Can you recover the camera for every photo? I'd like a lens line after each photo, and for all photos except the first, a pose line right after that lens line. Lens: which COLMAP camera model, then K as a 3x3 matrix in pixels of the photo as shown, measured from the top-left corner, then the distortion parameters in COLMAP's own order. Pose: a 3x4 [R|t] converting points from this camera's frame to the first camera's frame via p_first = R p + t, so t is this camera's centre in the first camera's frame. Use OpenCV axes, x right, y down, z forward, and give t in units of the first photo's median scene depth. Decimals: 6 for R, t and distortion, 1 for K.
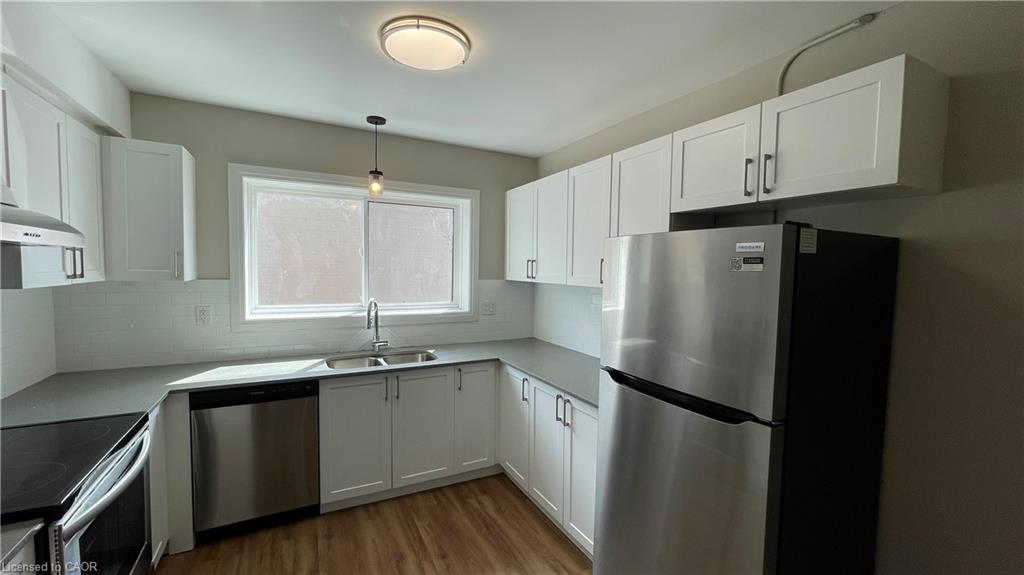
lens RADIAL K [[414.7, 0, 510.4], [0, 414.7, 285.1], [0, 0, 1]] dist [-0.004854, 0.001609]
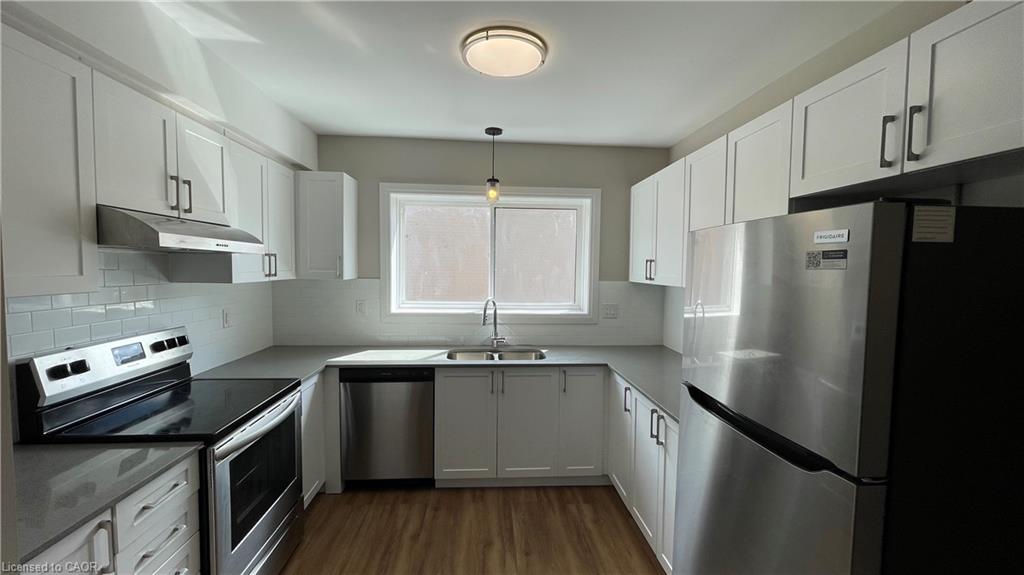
lens RADIAL K [[414.7, 0, 510.1], [0, 414.7, 285.1], [0, 0, 1]] dist [-0.004854, 0.001609]
pose [[0.915222, 0.012451, -0.402756, 0.172518], [-0.015079, 0.999881, -0.003356, 0.003516], [0.402667, 0.009145, 0.915301, 0.044215]]
